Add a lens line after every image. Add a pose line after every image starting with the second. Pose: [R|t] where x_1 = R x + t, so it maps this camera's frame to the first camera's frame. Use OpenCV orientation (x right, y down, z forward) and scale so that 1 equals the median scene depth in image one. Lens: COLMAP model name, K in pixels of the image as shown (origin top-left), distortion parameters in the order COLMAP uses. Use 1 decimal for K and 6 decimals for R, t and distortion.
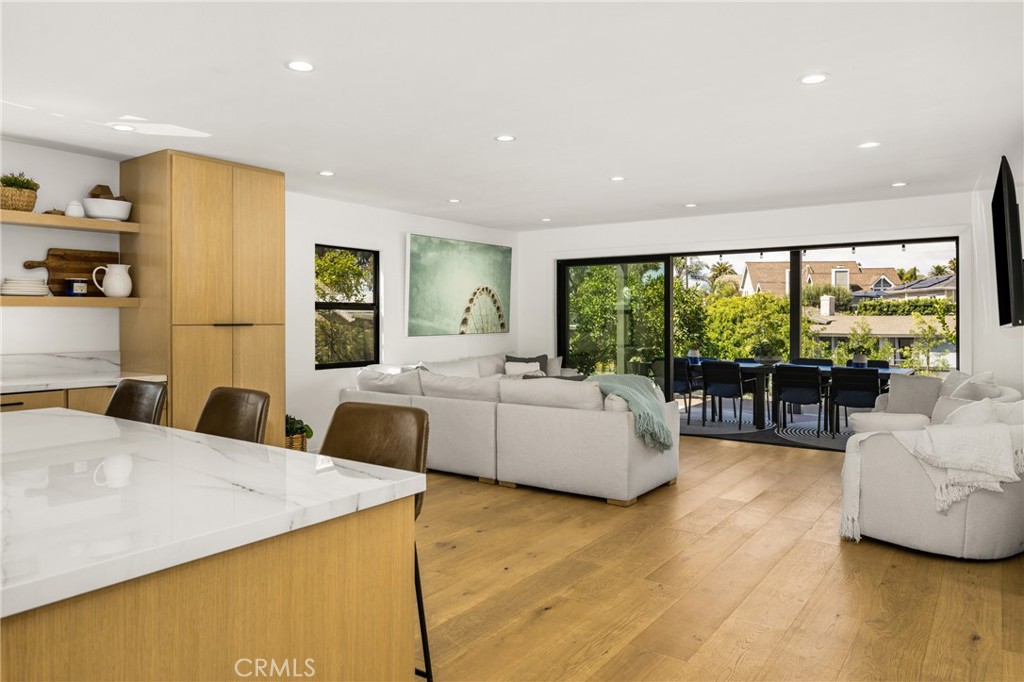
lens RADIAL K [[686.2, 0, 494.3], [0, 686.2, 316.1], [0, 0, 1]] dist [0.001434, -0.002121]
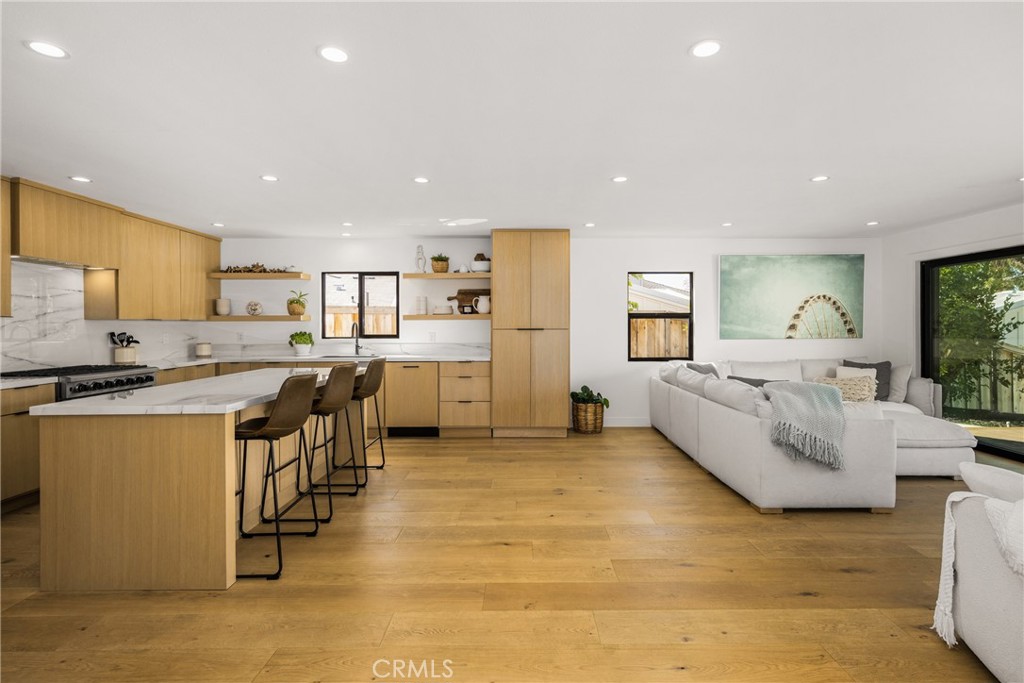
lens RADIAL K [[492.0, 0, 525.4], [0, 492.0, 325.1], [0, 0, 1]] dist [0.002064, -0.000921]
pose [[0.600825, -0.001063, -0.799380, 0.545753], [0.006355, 0.999974, 0.003447, -0.001455], [0.799356, -0.007151, 0.600816, 0.289719]]
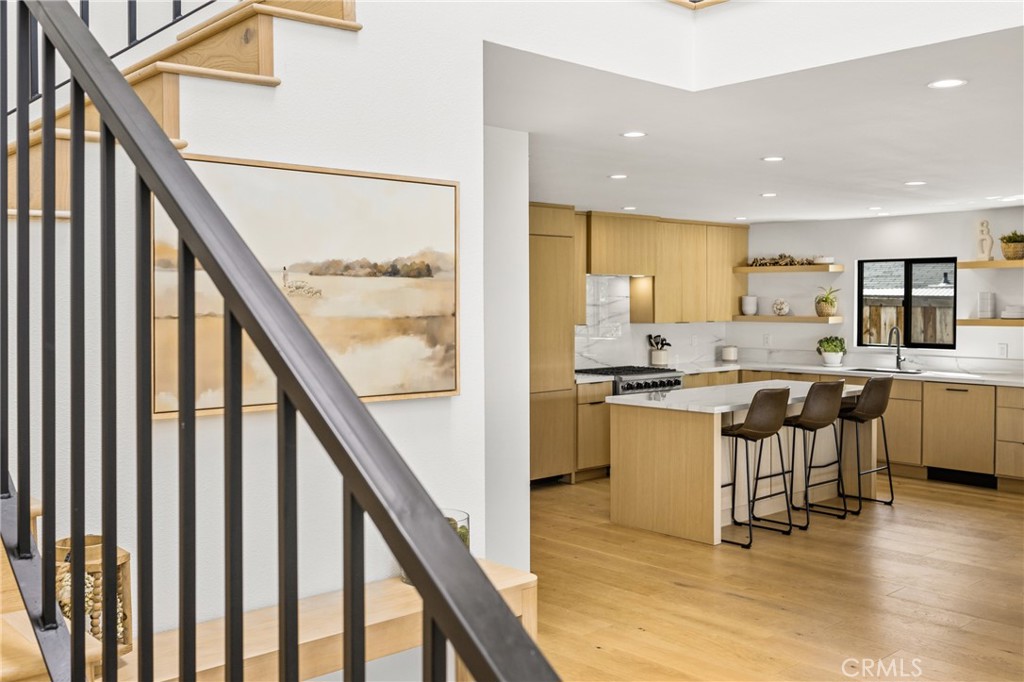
lens RADIAL K [[952.1, 0, 511.9], [0, 952.1, 333.8], [0, 0, 1]] dist [0.002069, 0.000000]
pose [[-0.198741, 0.038183, -0.979308, 1.265004], [0.006278, 0.999270, 0.037688, -0.068971], [0.980032, 0.001342, -0.198836, 0.333486]]
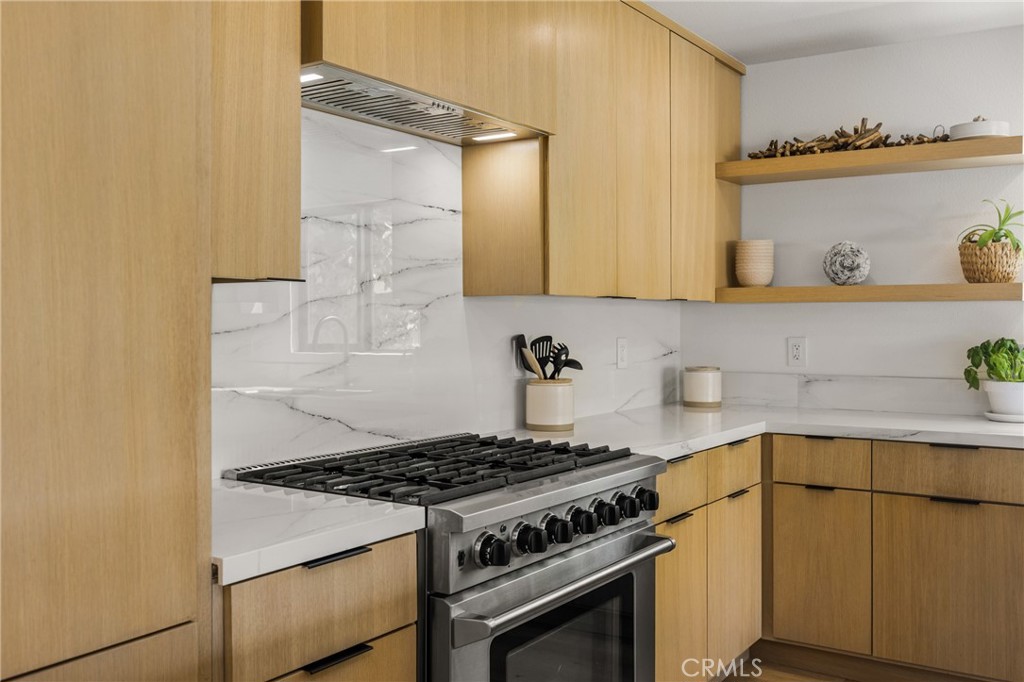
lens RADIAL K [[952.1, 0, 538.9], [0, 952.1, 319.4], [0, 0, 1]] dist [0.002069, 0.000000]
pose [[0.058458, -0.000433, -0.998290, -0.117968], [0.003165, 0.999995, -0.000248, 0.000862], [0.998285, -0.003145, 0.058459, 0.191904]]
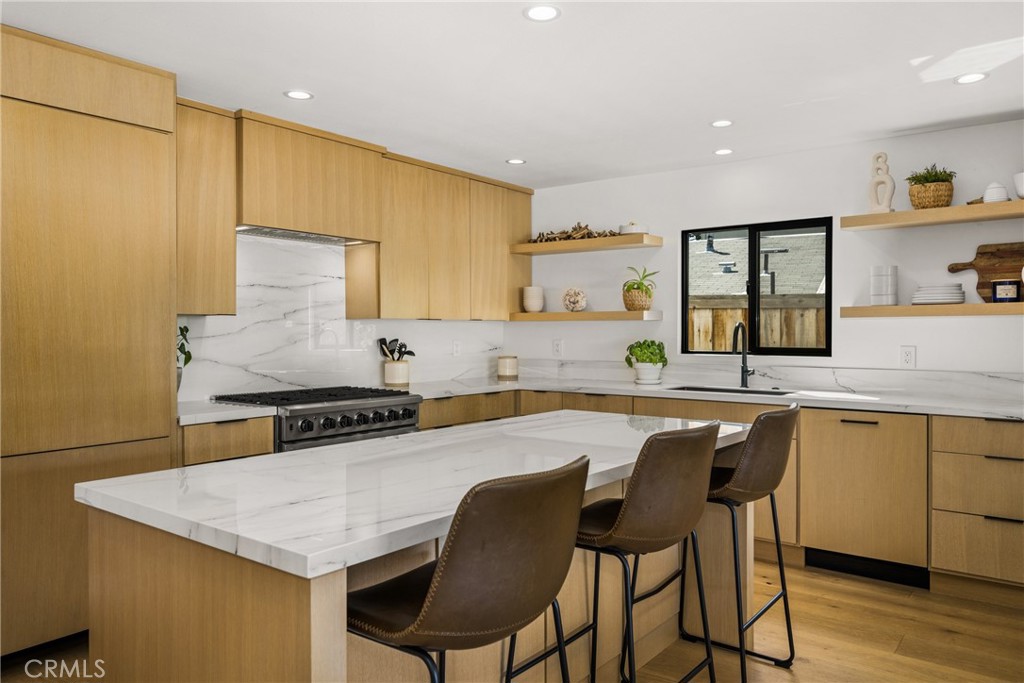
lens RADIAL K [[720.5, 0, 517.8], [0, 720.5, 333.5], [0, 0, 1]] dist [-0.003399, 0.000684]
pose [[-0.015667, 0.005005, -0.999865, 0.216975], [0.004445, 0.999978, 0.004936, 0.000663], [0.999867, -0.004367, -0.015689, 0.424229]]
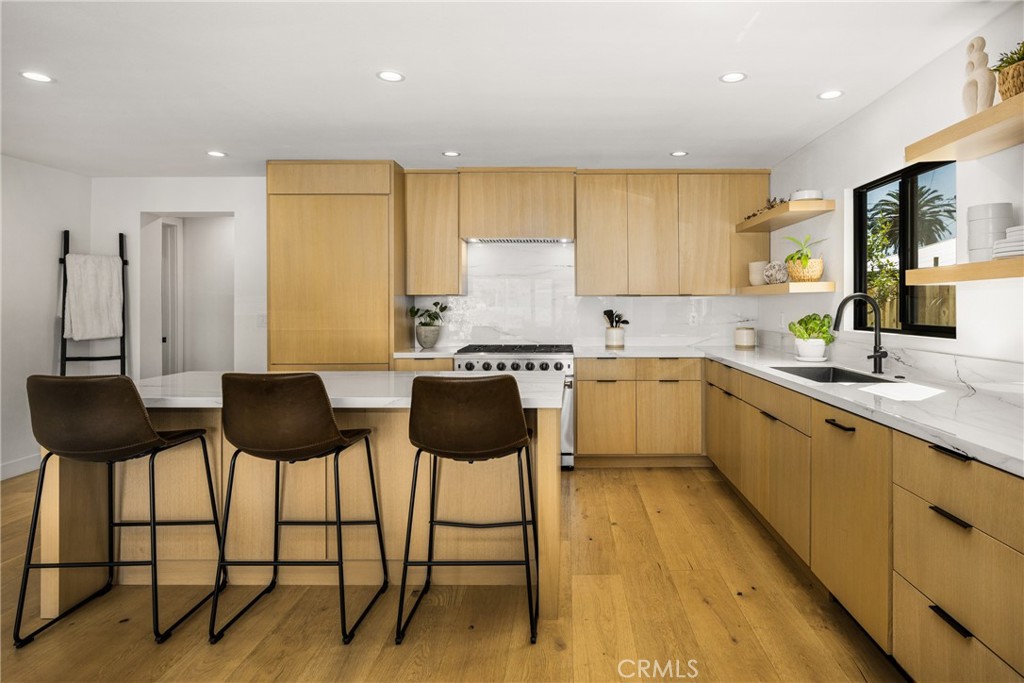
lens RADIAL K [[559.5, 0, 552.8], [0, 559.5, 299.7], [0, 0, 1]] dist [-0.003070, -0.001080]
pose [[-0.804341, -0.005584, -0.594141, -0.103239], [0.003515, 0.999894, -0.014157, 0.006751], [0.594157, -0.013475, -0.804236, 0.989787]]
